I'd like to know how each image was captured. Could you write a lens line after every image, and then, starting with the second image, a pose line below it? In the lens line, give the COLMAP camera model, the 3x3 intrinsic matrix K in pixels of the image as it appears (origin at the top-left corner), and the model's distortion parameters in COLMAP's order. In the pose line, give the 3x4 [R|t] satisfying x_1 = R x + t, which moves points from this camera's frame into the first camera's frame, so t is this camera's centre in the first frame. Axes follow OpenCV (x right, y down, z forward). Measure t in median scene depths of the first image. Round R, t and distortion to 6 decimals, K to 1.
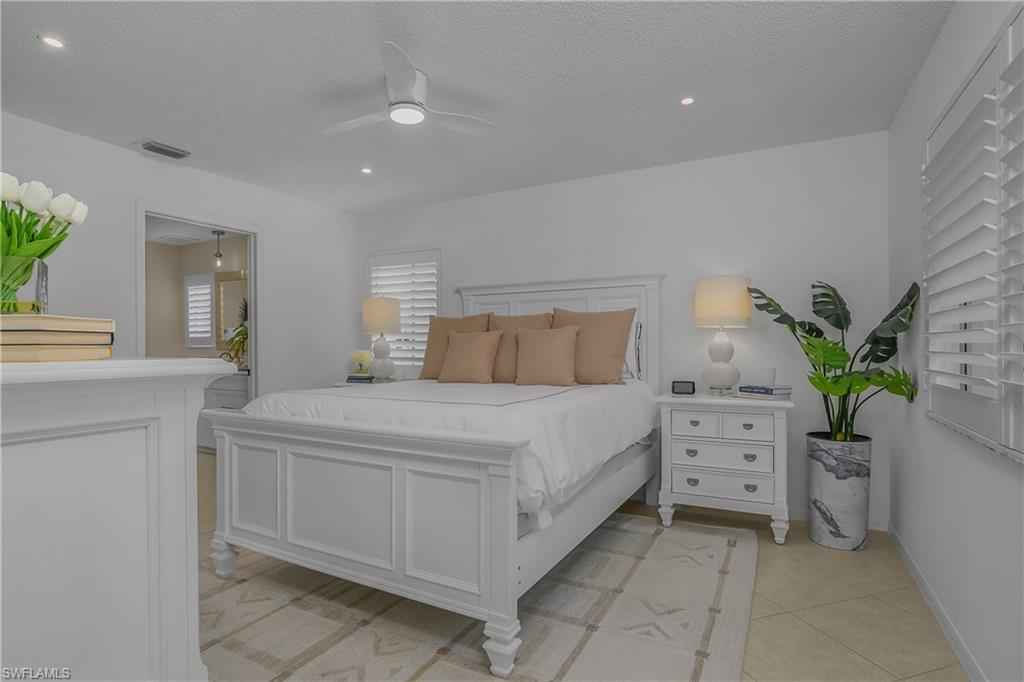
lens RADIAL K [[503.0, 0, 513.9], [0, 503.0, 347.6], [0, 0, 1]] dist [-0.005907, -0.000402]
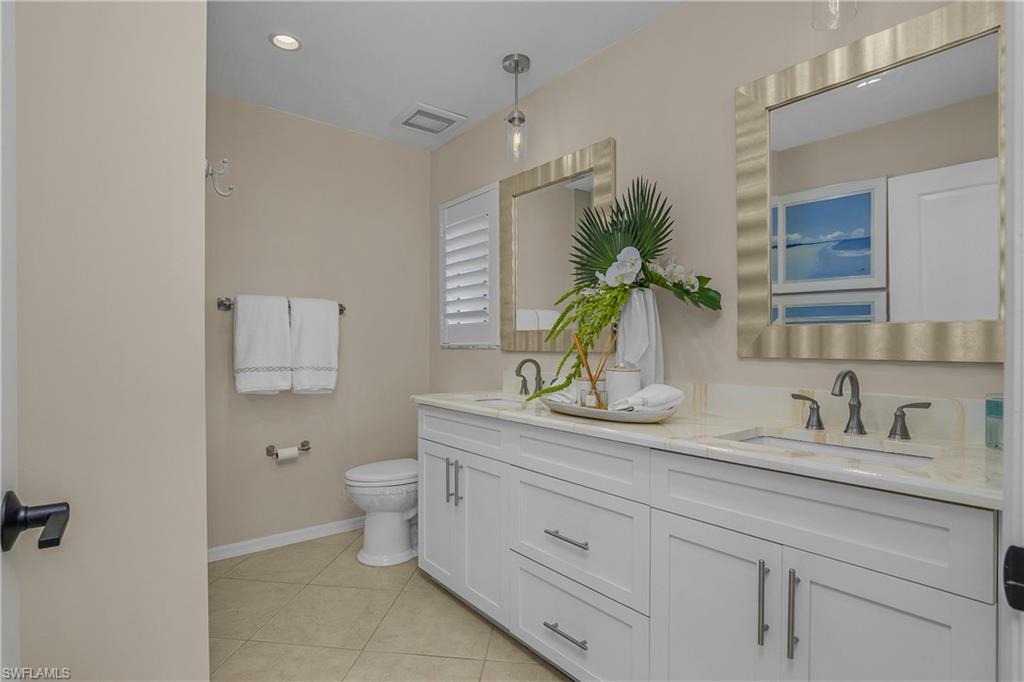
lens RADIAL K [[503.0, 0, 512.5], [0, 503.0, 342.3], [0, 0, 1]] dist [-0.005907, -0.000402]
pose [[0.916108, 0.008131, -0.400850, -0.674476], [-0.010002, 0.999947, -0.002576, -0.004461], [0.400807, 0.006369, 0.916140, 0.990030]]
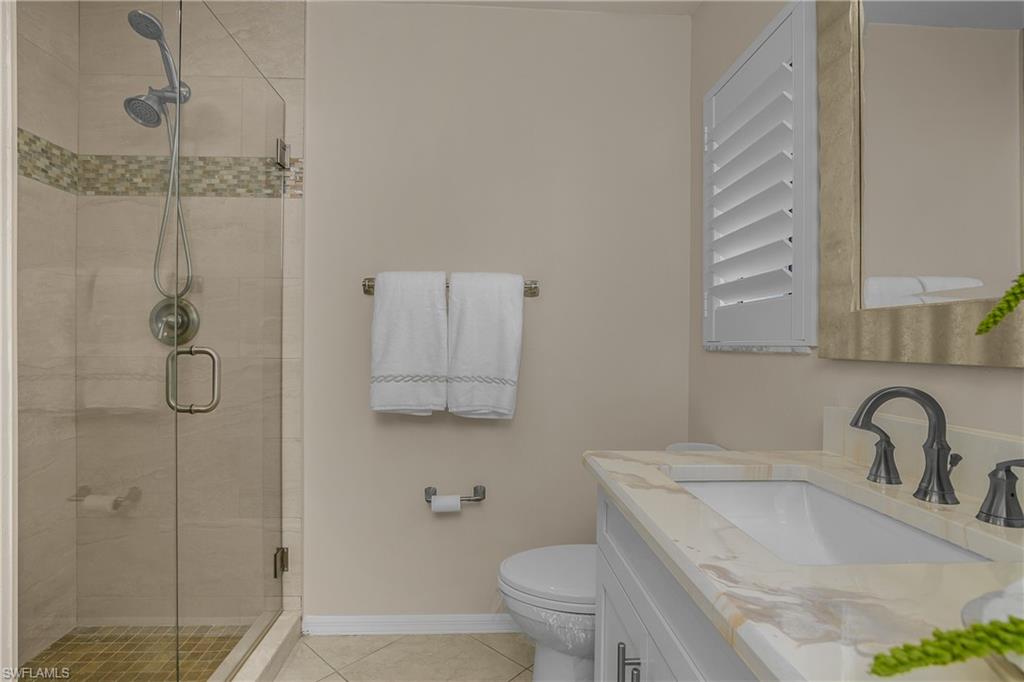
lens RADIAL K [[503.0, 0, 505.1], [0, 503.0, 344.7], [0, 0, 1]] dist [-0.005907, -0.000402]
pose [[0.494924, 0.014948, -0.868808, -0.812257], [-0.012134, 0.999873, 0.010290, -0.003411], [0.868852, 0.005449, 0.495043, 1.338011]]
